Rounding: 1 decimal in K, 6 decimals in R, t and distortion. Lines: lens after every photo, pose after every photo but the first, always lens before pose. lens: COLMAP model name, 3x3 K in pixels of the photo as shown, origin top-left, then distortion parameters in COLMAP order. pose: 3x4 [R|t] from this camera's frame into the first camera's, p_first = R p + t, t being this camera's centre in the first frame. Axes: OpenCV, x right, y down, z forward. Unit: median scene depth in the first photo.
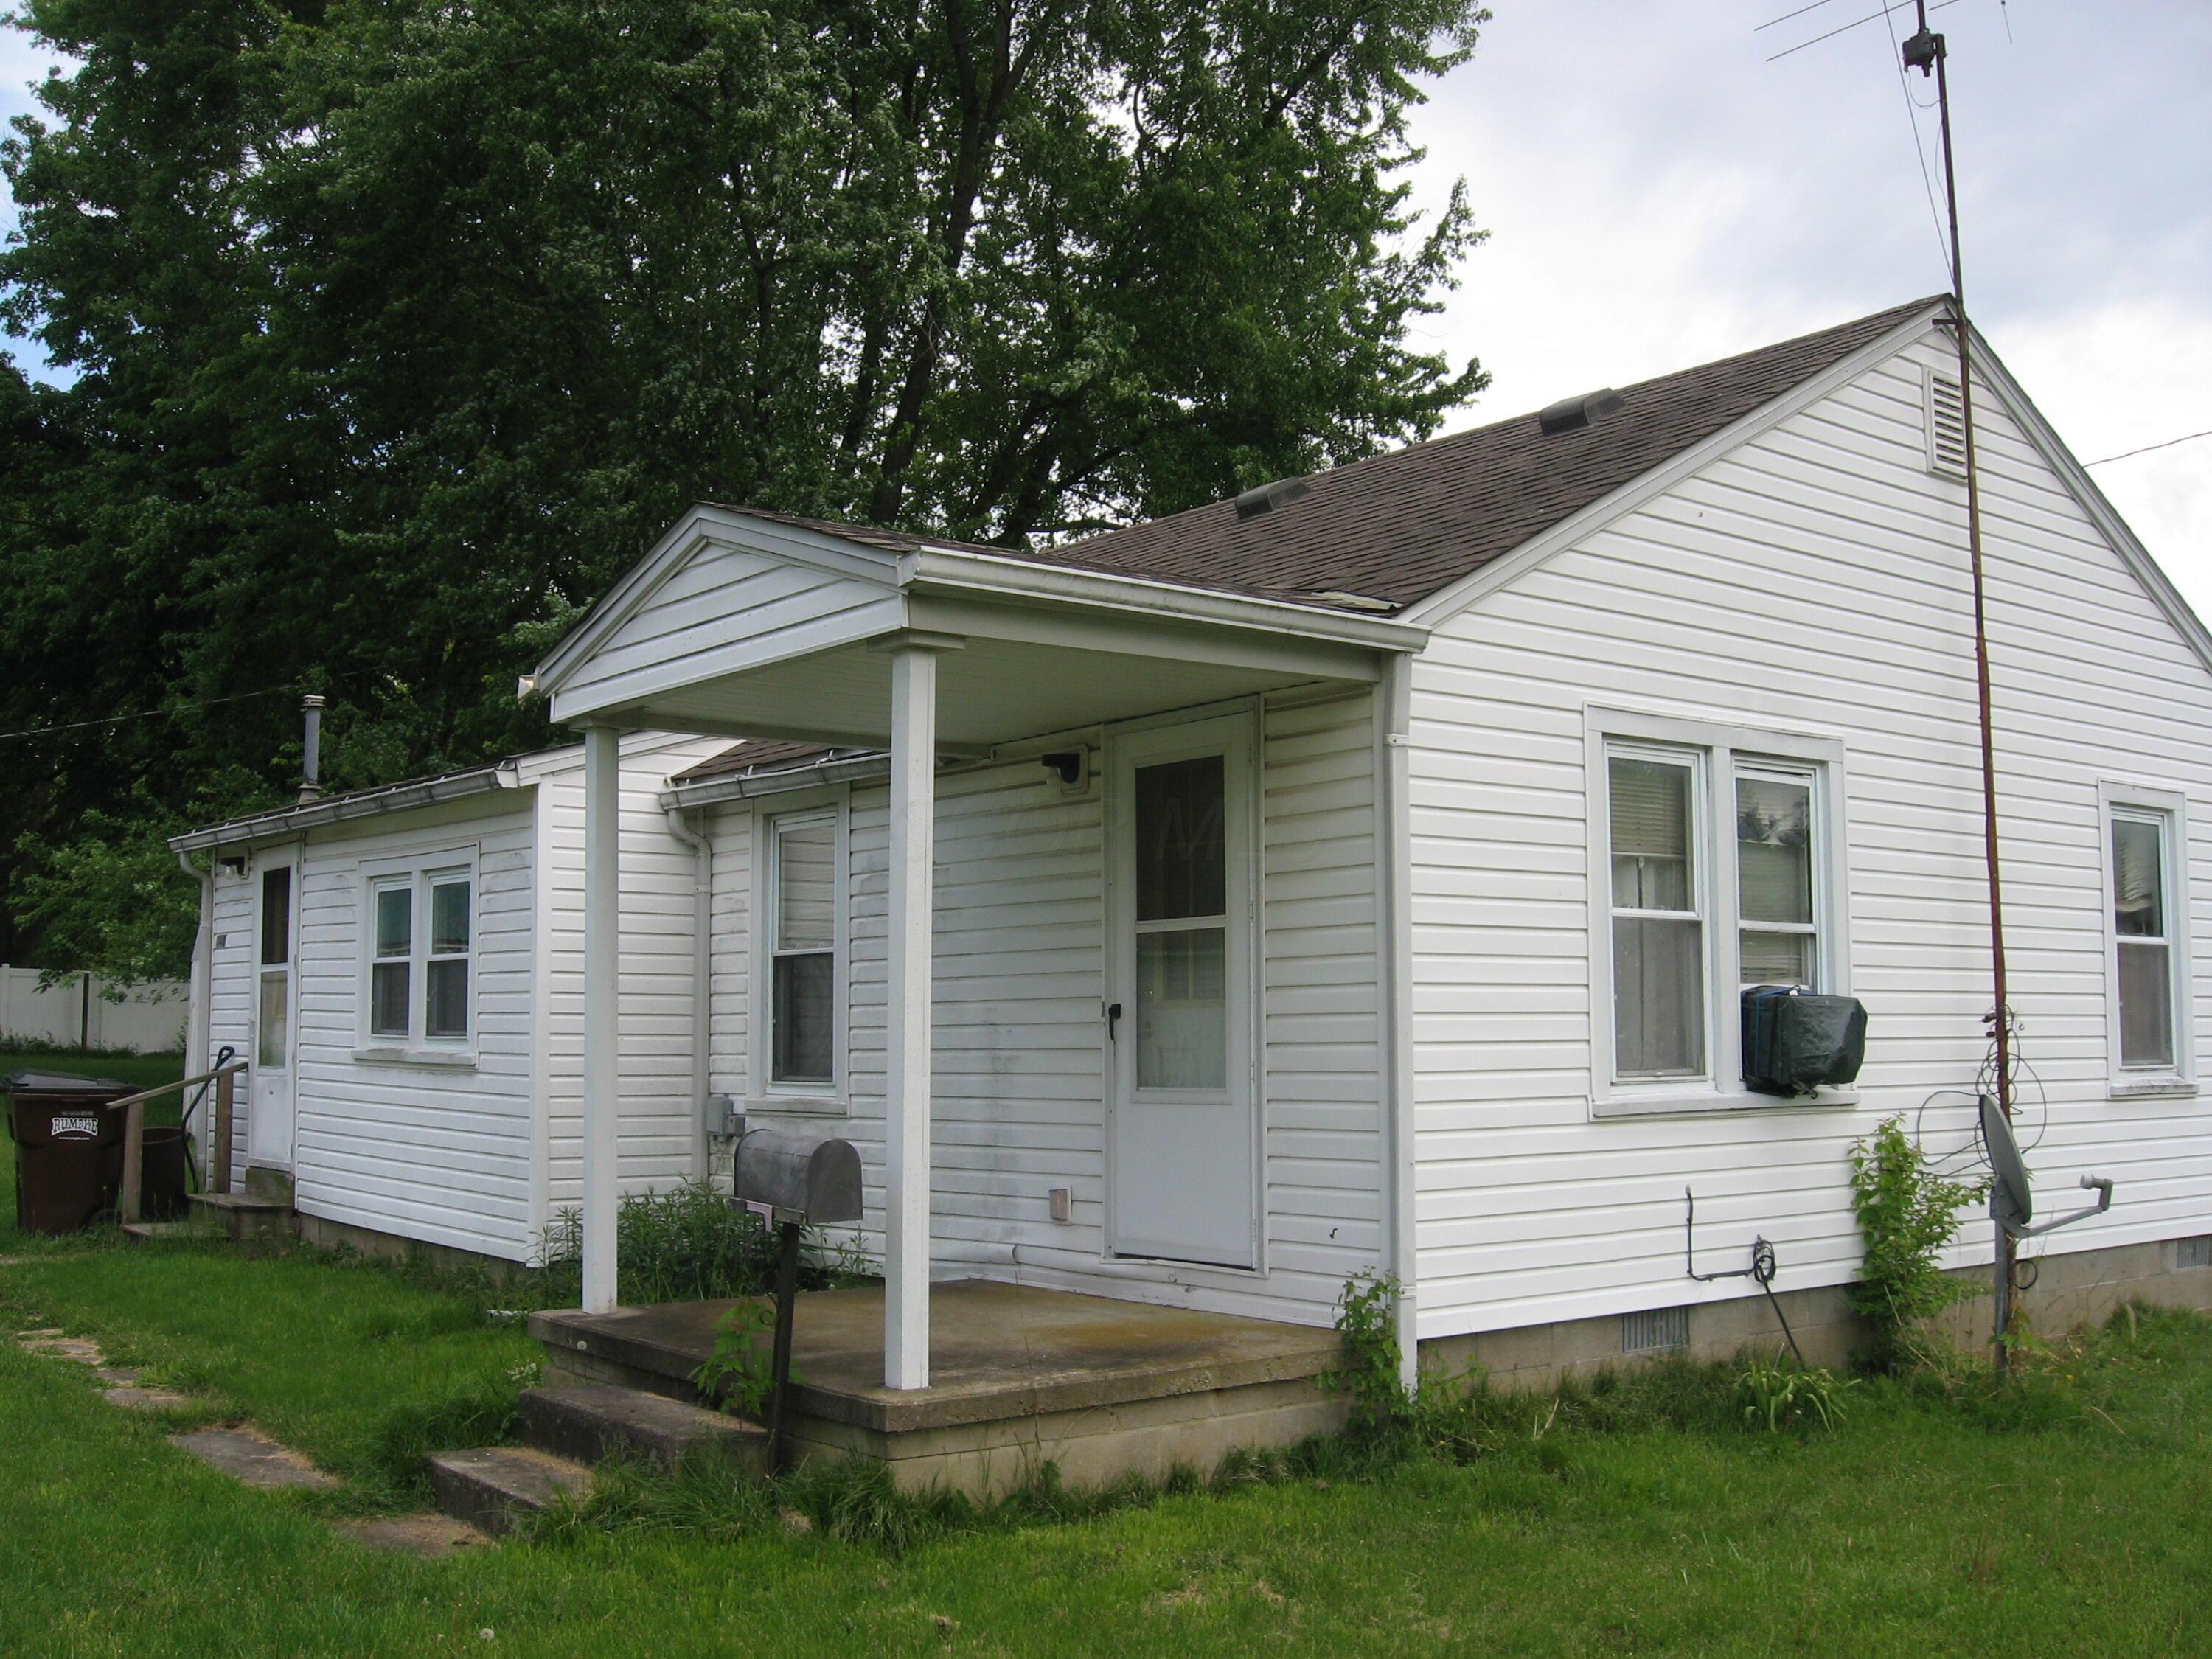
lens RADIAL K [[2283.3, 0, 1080.3], [0, 2283.3, 855.3], [0, 0, 1]] dist [-0.137796, 0.068223]
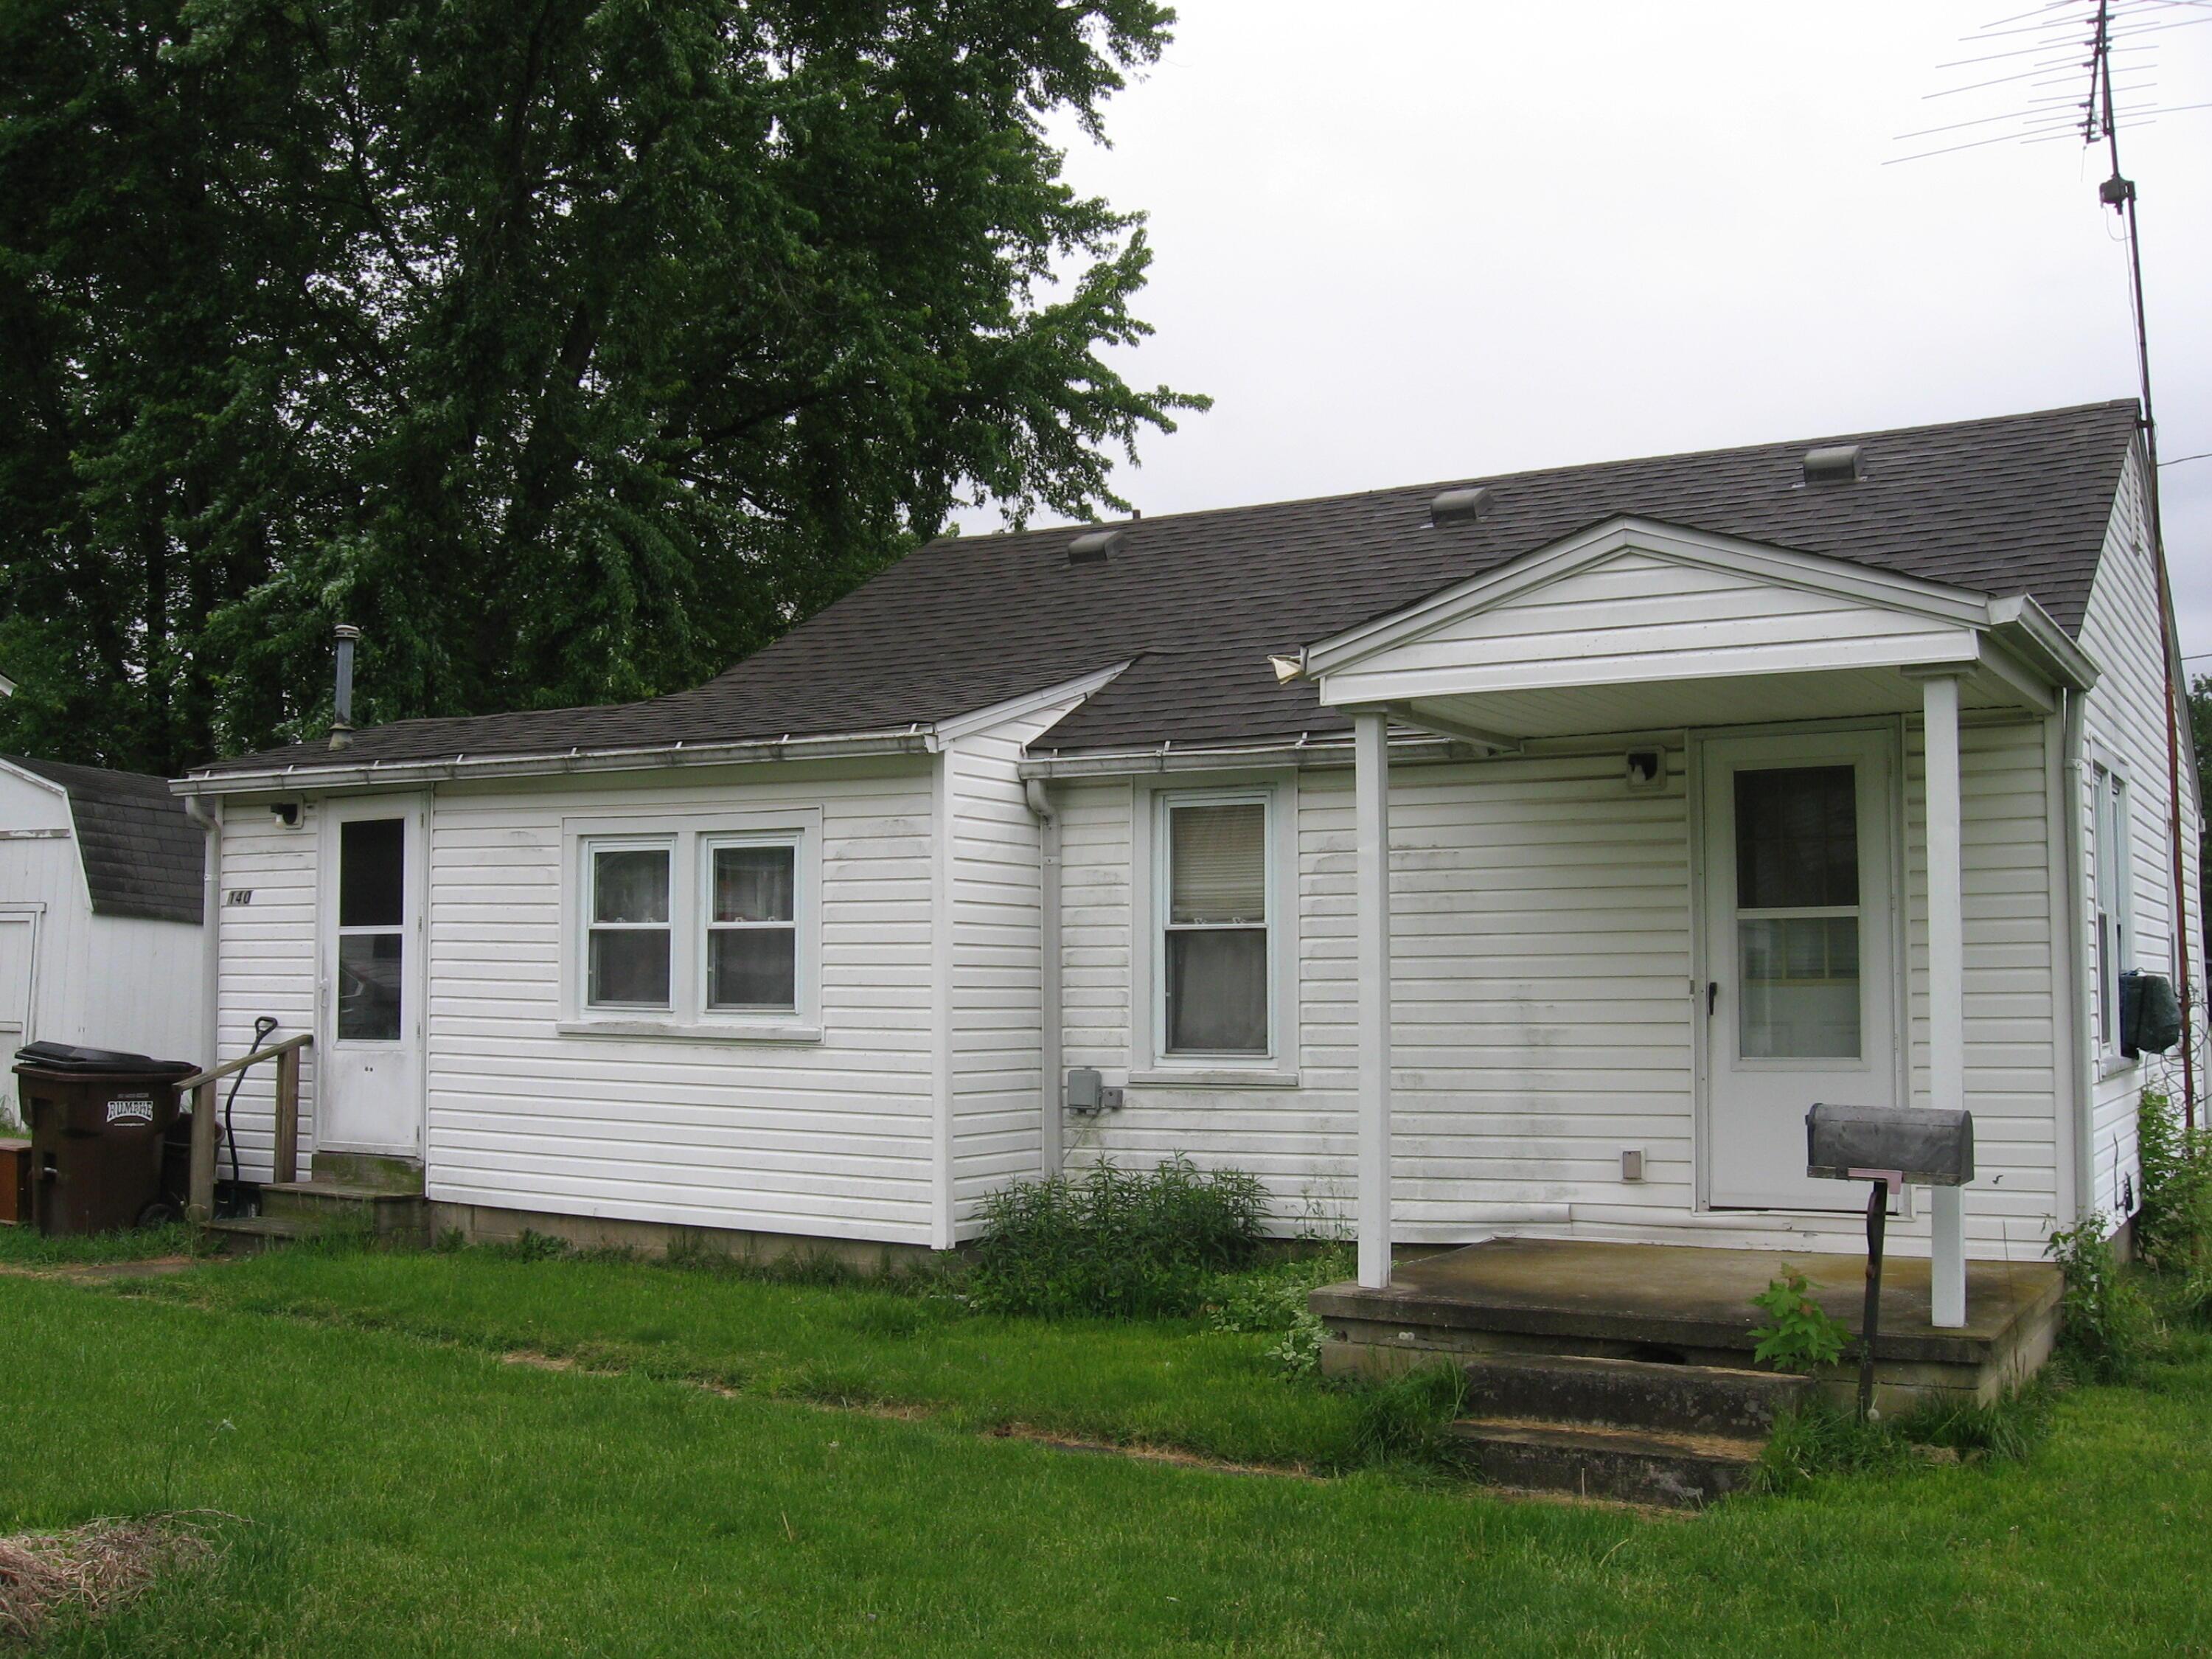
lens RADIAL K [[2283.3, 0, 1080.3], [0, 2283.3, 855.3], [0, 0, 1]] dist [-0.137796, 0.068223]
pose [[0.930733, 0.023290, 0.364957, -0.548341], [-0.031079, 0.999397, 0.015483, -0.003321], [-0.364376, -0.025753, 0.930896, 0.074469]]
